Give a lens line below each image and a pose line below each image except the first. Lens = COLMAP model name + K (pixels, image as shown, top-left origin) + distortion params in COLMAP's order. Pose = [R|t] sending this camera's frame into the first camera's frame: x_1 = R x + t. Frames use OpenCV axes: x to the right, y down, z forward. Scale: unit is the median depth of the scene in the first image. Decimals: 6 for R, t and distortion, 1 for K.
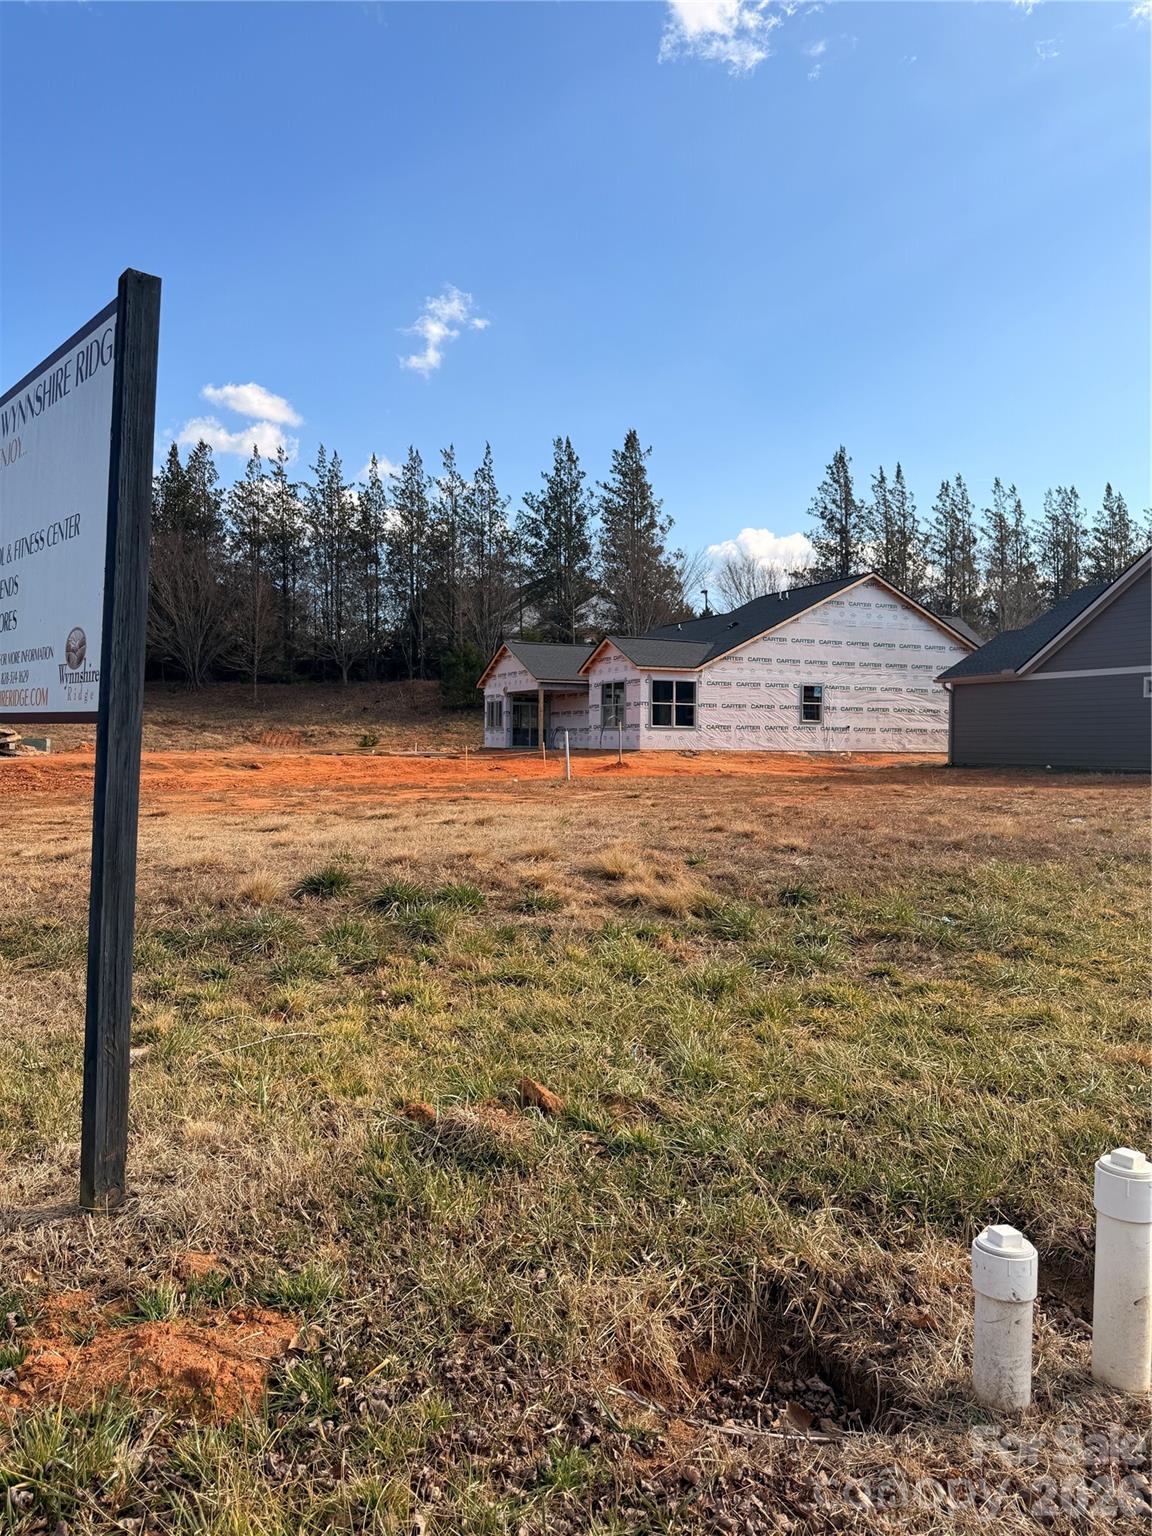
lens RADIAL K [[1042.6, 0, 577.7], [0, 1042.6, 805.5], [0, 0, 1]] dist [0.029918, -0.001225]
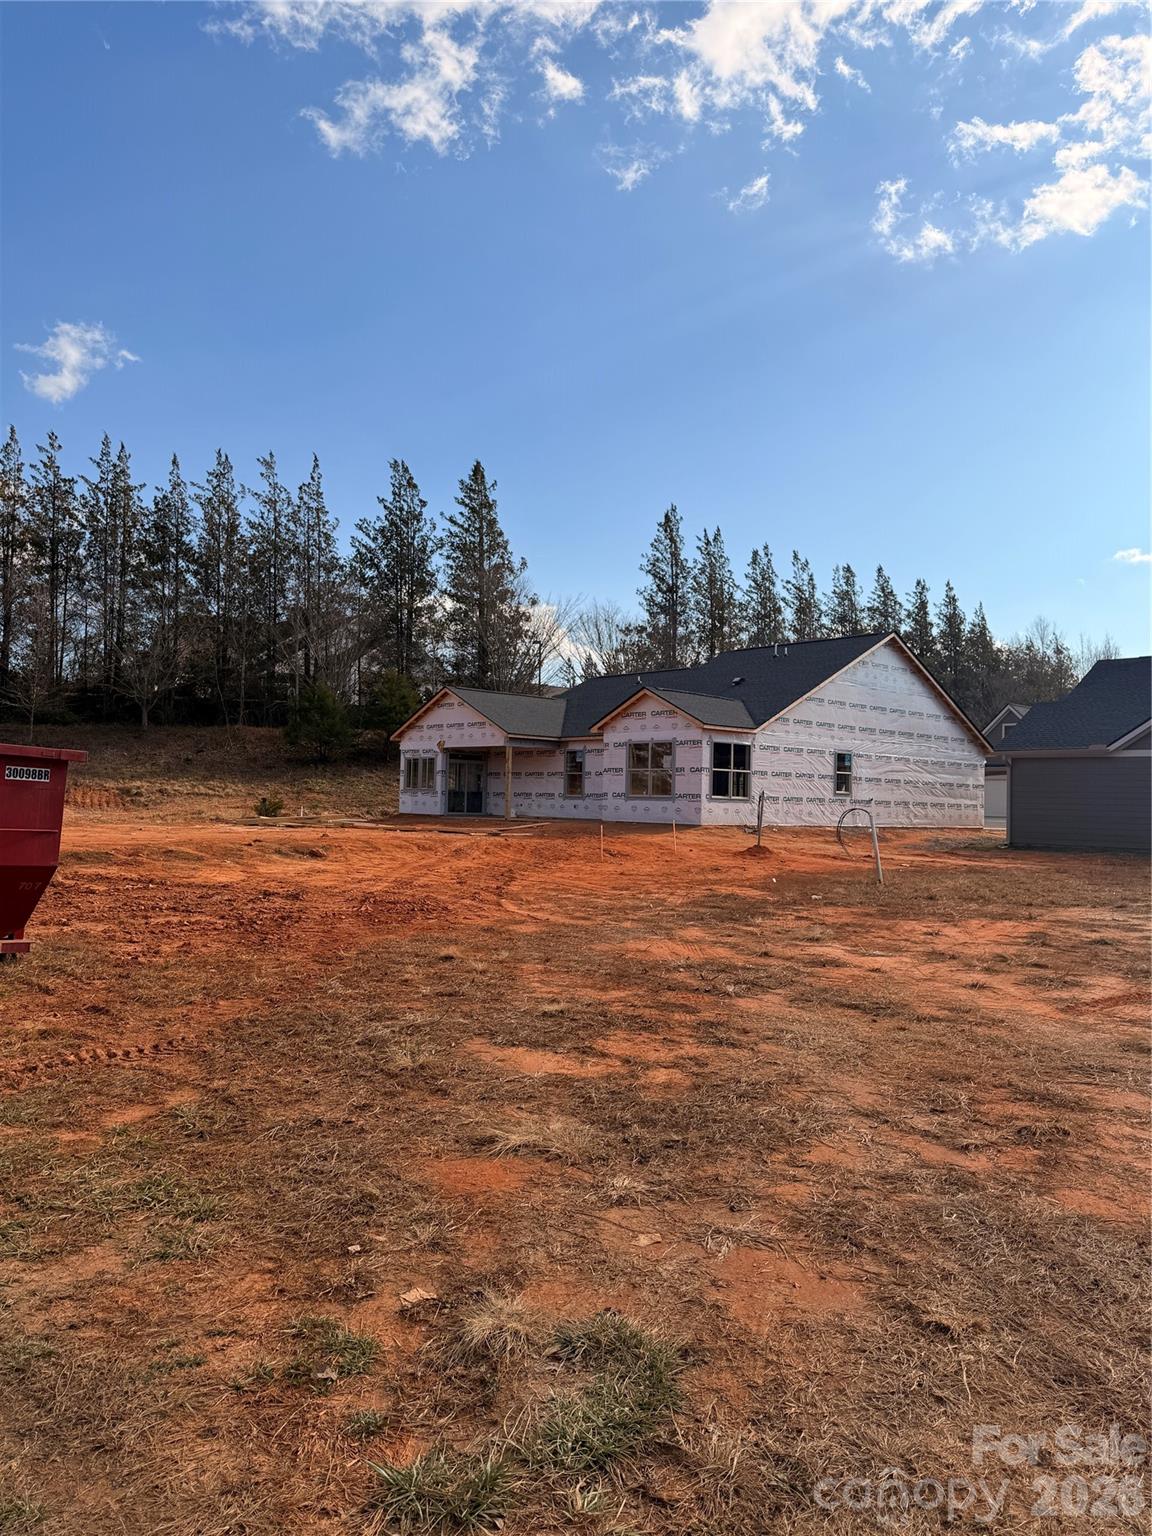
lens RADIAL K [[1042.6, 0, 577.7], [0, 1042.6, 805.5], [0, 0, 1]] dist [0.029918, -0.001225]
pose [[0.948022, 0.012862, 0.317945, -0.218572], [0.003153, 0.998754, -0.049804, -0.021035], [-0.318189, 0.048218, 0.946800, 0.184259]]
